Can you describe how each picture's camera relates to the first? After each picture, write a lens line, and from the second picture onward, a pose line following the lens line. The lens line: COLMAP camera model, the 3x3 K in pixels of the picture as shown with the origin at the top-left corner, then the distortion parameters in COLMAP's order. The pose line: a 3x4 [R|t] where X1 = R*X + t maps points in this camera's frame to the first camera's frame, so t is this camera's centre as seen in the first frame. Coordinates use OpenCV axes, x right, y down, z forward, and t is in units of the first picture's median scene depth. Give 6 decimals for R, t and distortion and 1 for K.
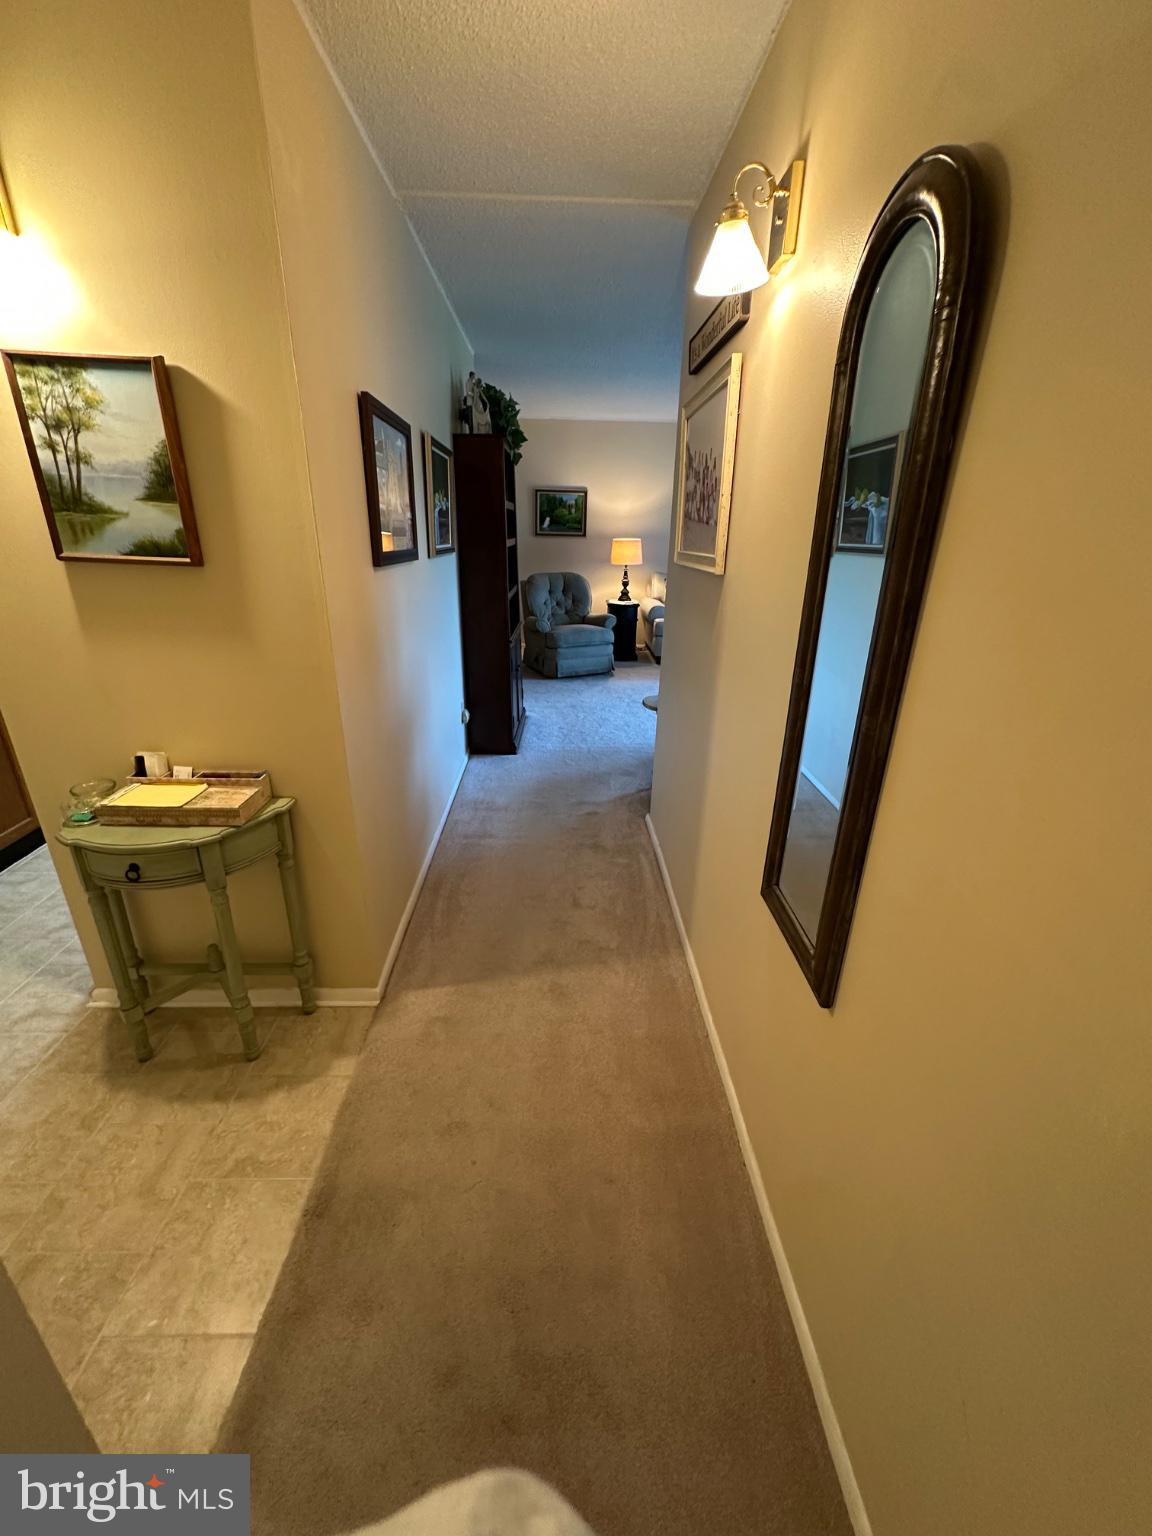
lens RADIAL K [[619.1, 0, 576.0], [0, 619.1, 768.0], [0, 0, 1]] dist [0.002056, 0.000426]
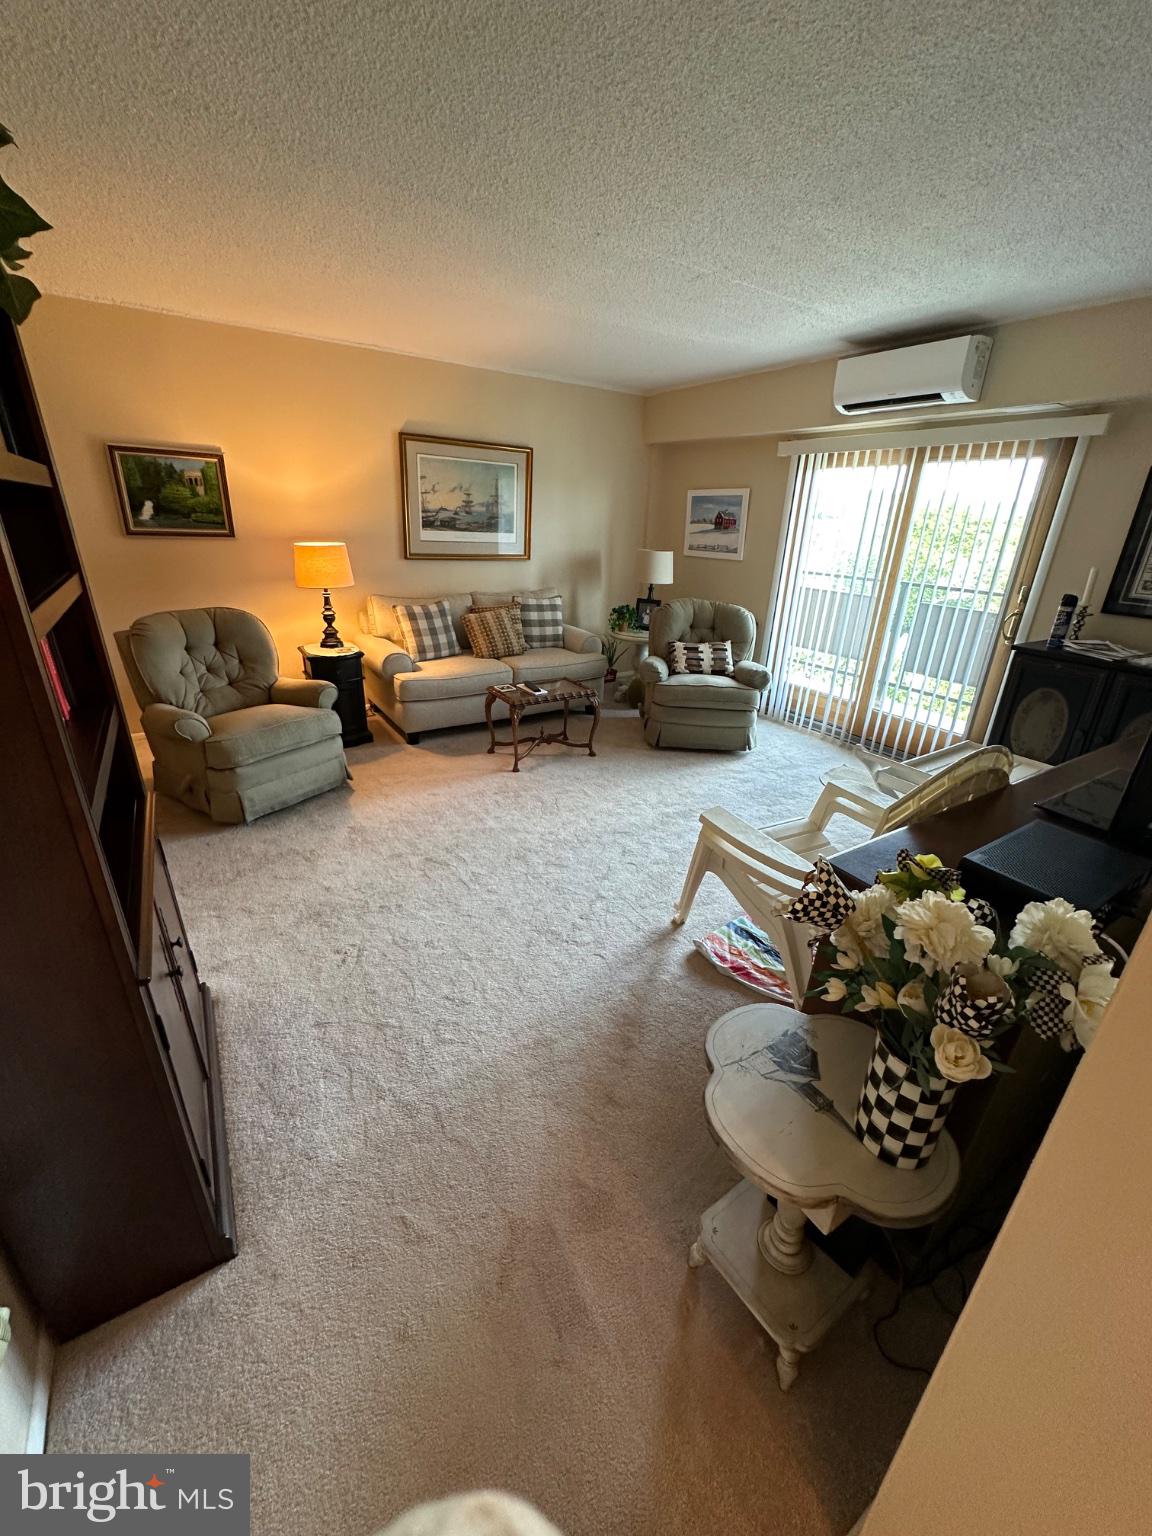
lens RADIAL K [[608.3, 0, 575.9], [0, 608.3, 775.2], [0, 0, 1]] dist [-0.013331, 0.000210]
pose [[0.851037, -0.189085, 0.489880, -0.032447], [0.170379, 0.981877, 0.082999, -0.162479], [-0.496695, 0.012830, 0.867830, 0.392068]]
